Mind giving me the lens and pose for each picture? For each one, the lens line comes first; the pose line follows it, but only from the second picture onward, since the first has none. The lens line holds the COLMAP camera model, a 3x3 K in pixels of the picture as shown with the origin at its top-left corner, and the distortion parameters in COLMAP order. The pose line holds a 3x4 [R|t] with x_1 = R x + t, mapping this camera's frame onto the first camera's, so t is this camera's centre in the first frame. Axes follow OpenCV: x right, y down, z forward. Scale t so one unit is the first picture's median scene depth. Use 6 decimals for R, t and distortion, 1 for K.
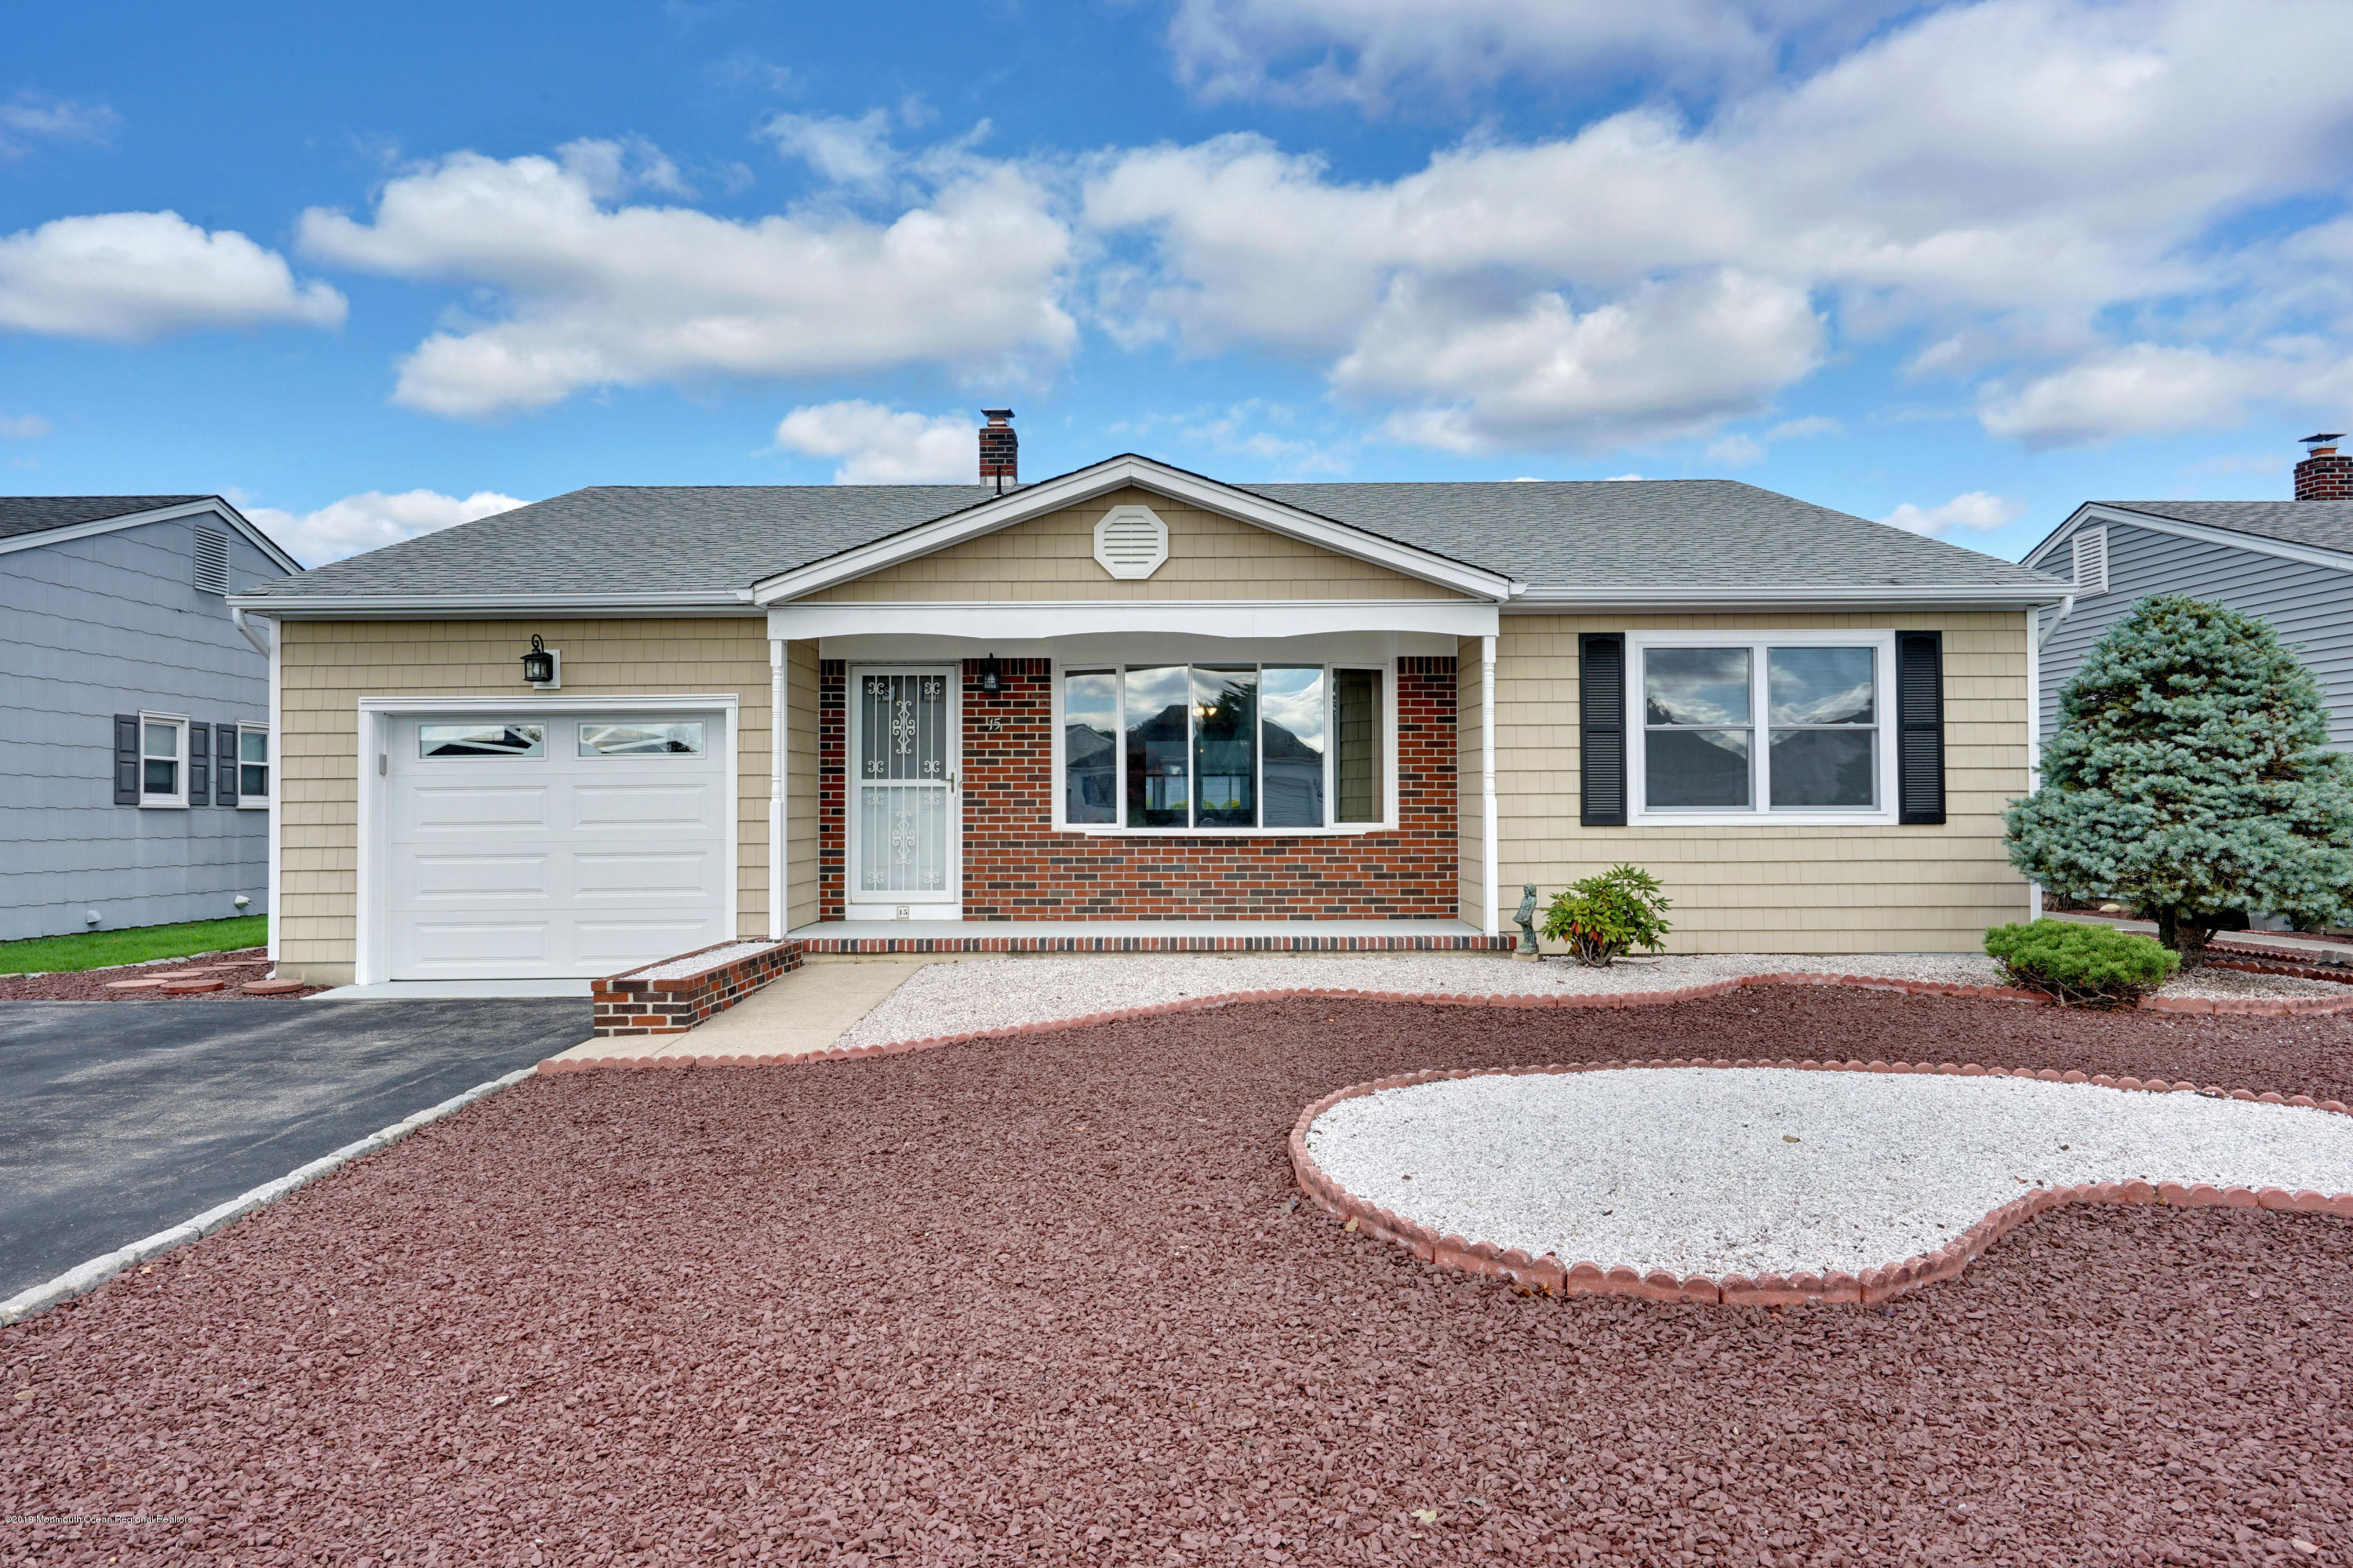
lens RADIAL K [[1499.9, 0, 1176.5], [0, 1499.9, 784.0], [0, 0, 1]] dist [0.001961, 0.000099]
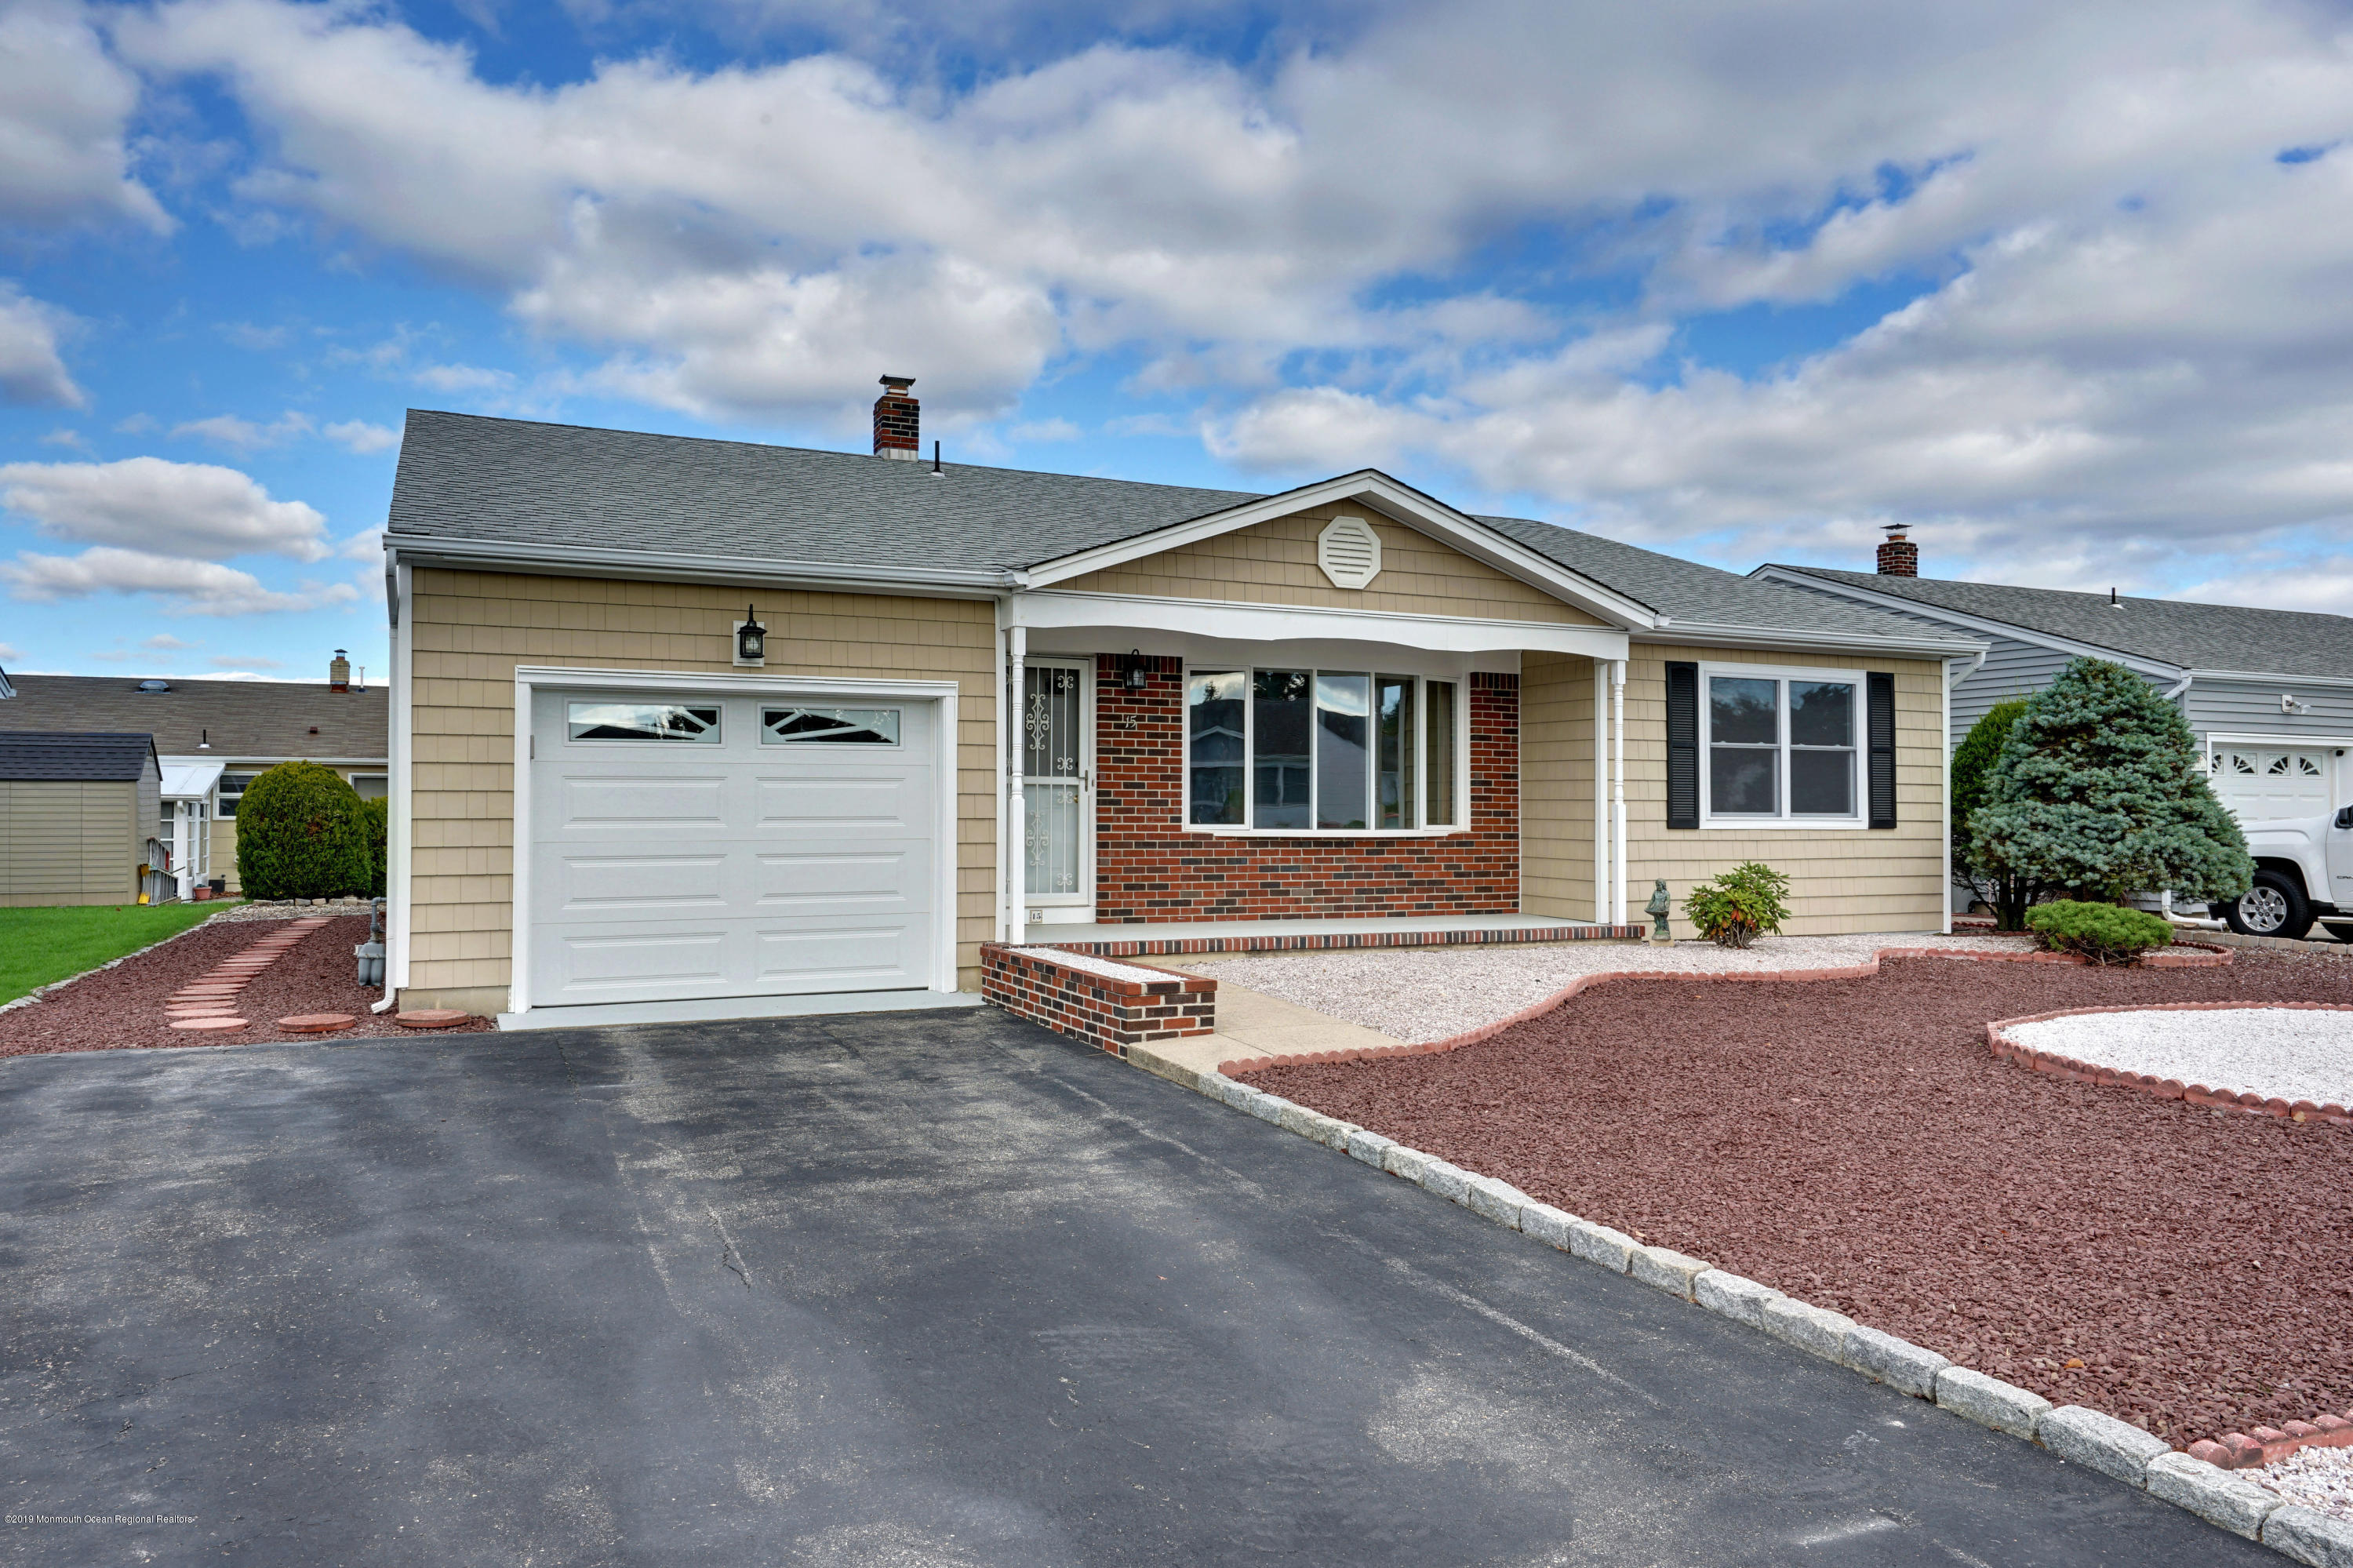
lens RADIAL K [[1608.9, 0, 1176.5], [0, 1608.9, 784.0], [0, 0, 1]] dist [-0.000903, 0.001343]
pose [[0.905932, 0.016882, 0.423085, -0.589529], [-0.016111, 0.999856, -0.005399, 0.006306], [-0.423116, -0.001926, 0.906074, 0.042003]]
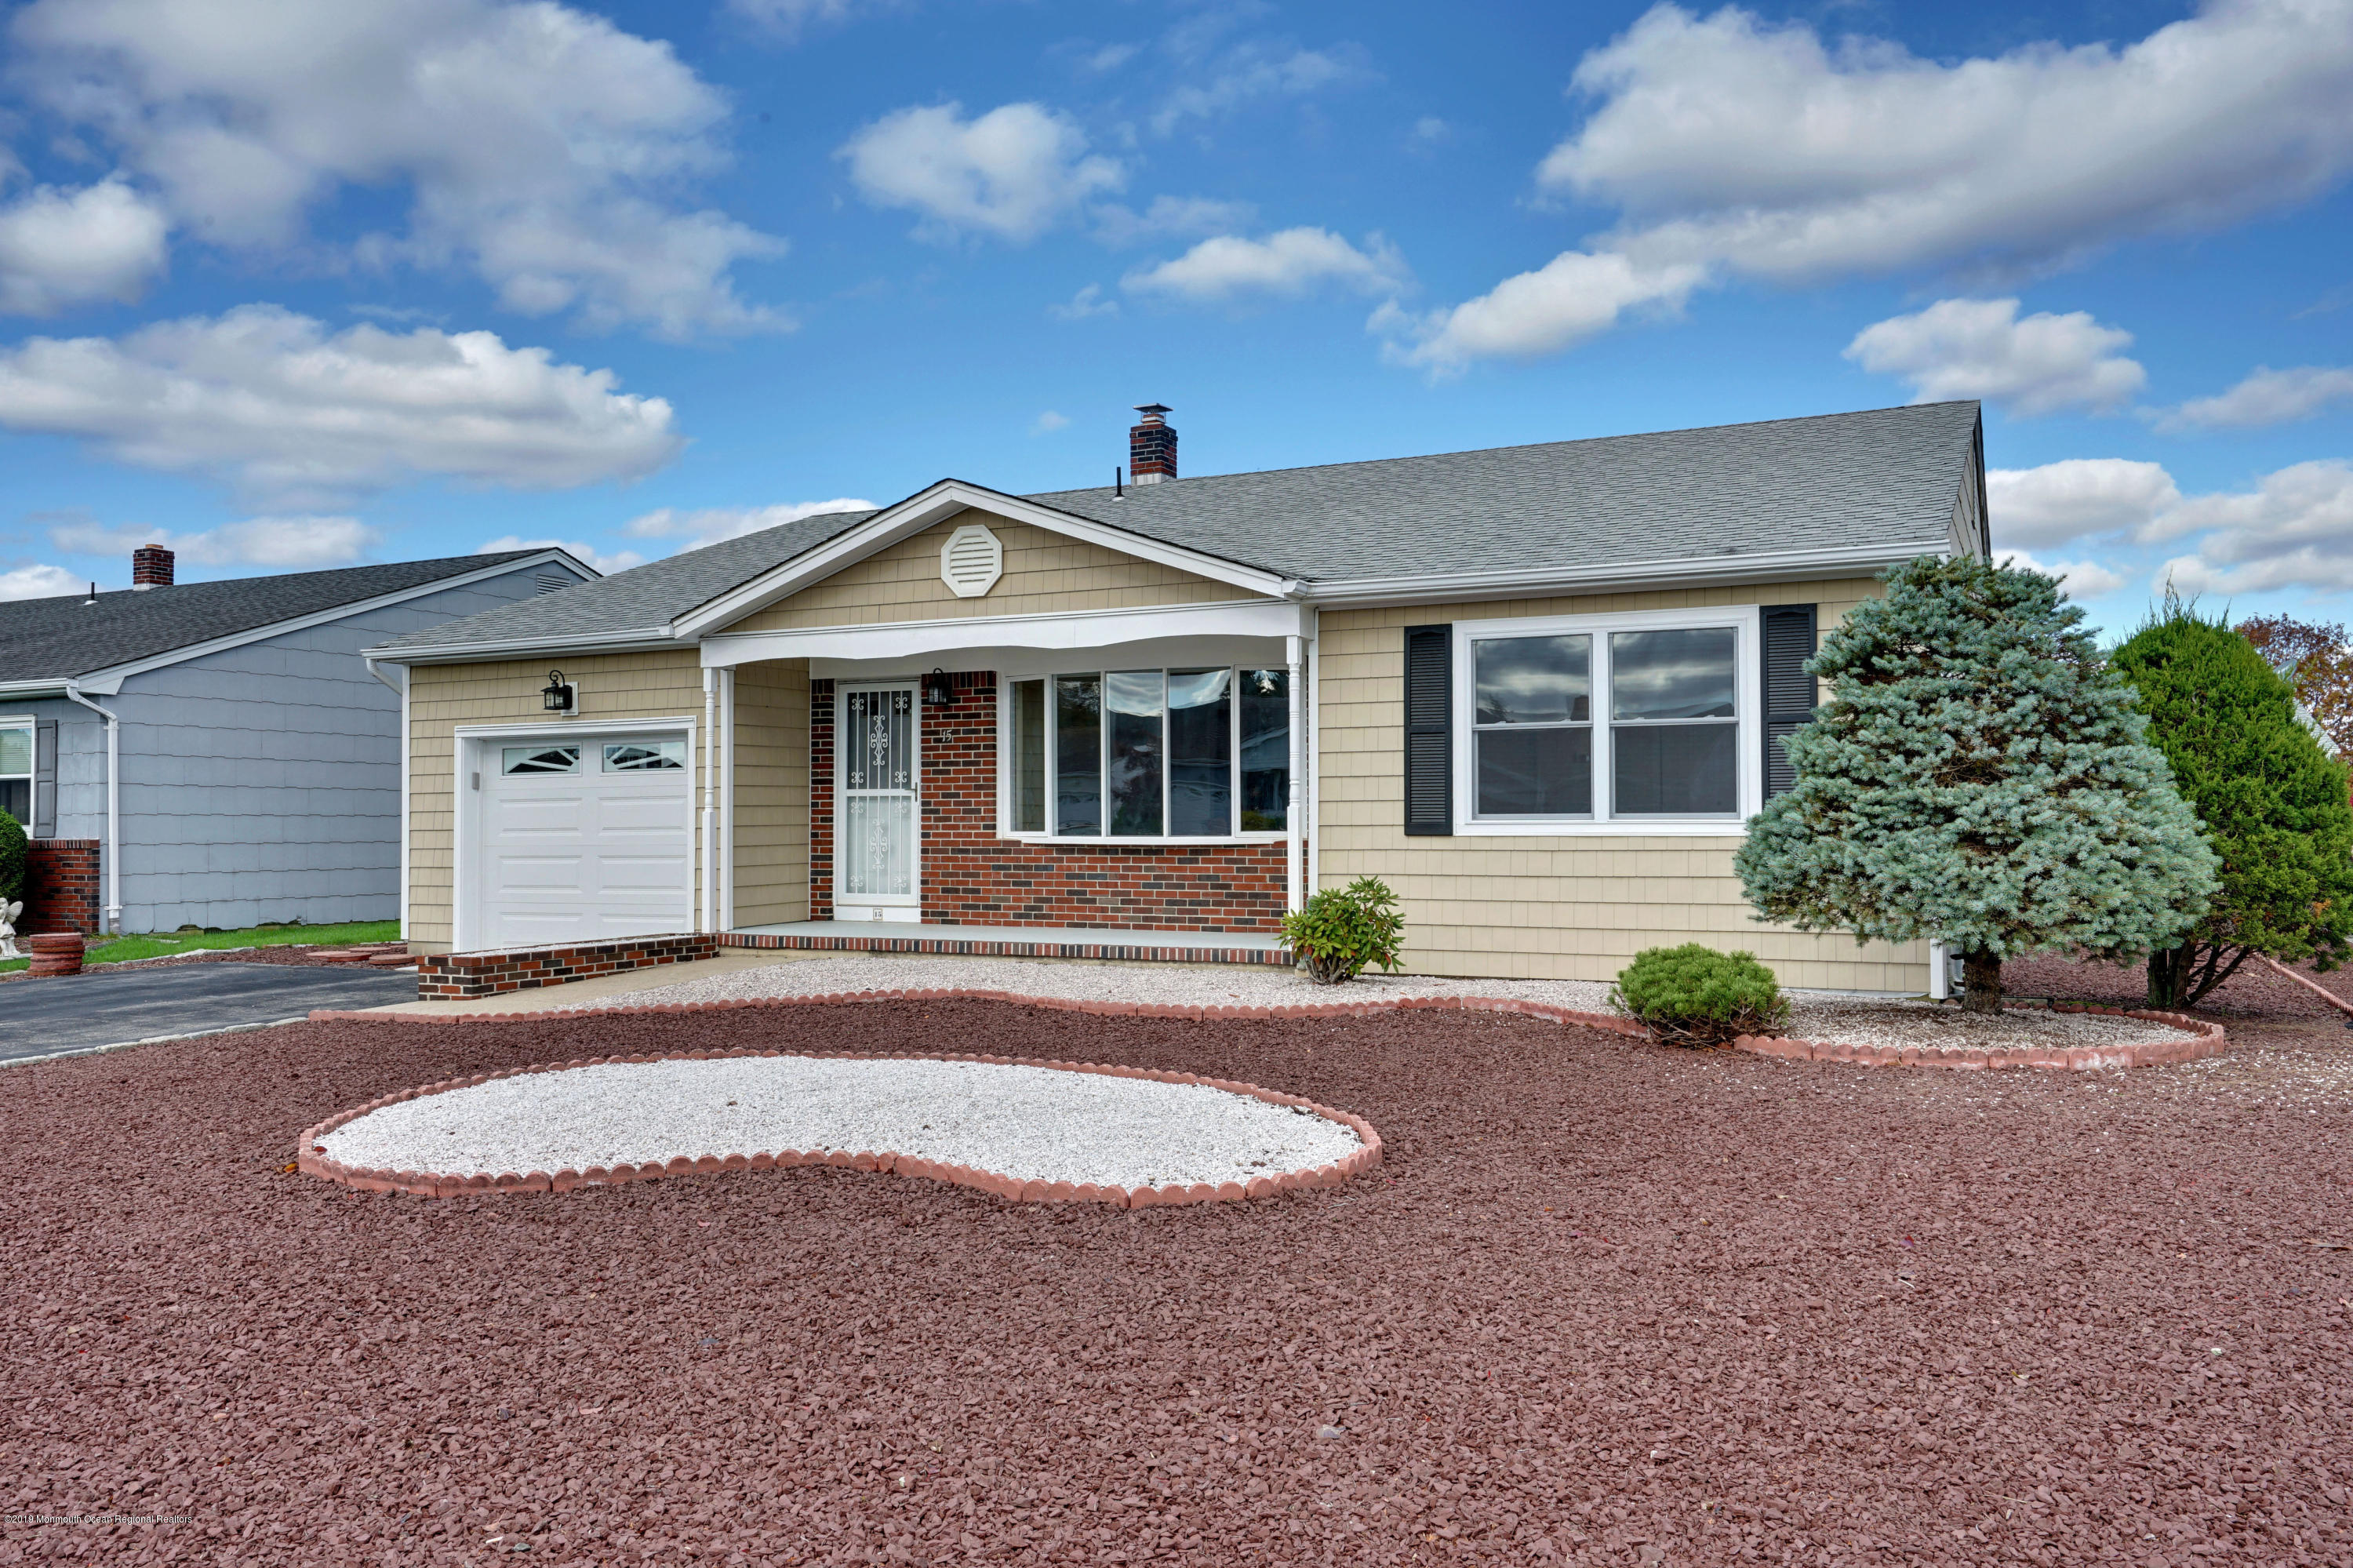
lens RADIAL K [[1774.5, 0, 1176.5], [0, 1774.5, 784.0], [0, 0, 1]] dist [0.007450, 0.000770]
pose [[0.899011, -0.008886, -0.437835, 0.617844], [0.009100, 0.999957, -0.001610, -0.003265], [0.437831, -0.002537, 0.899054, -0.043819]]
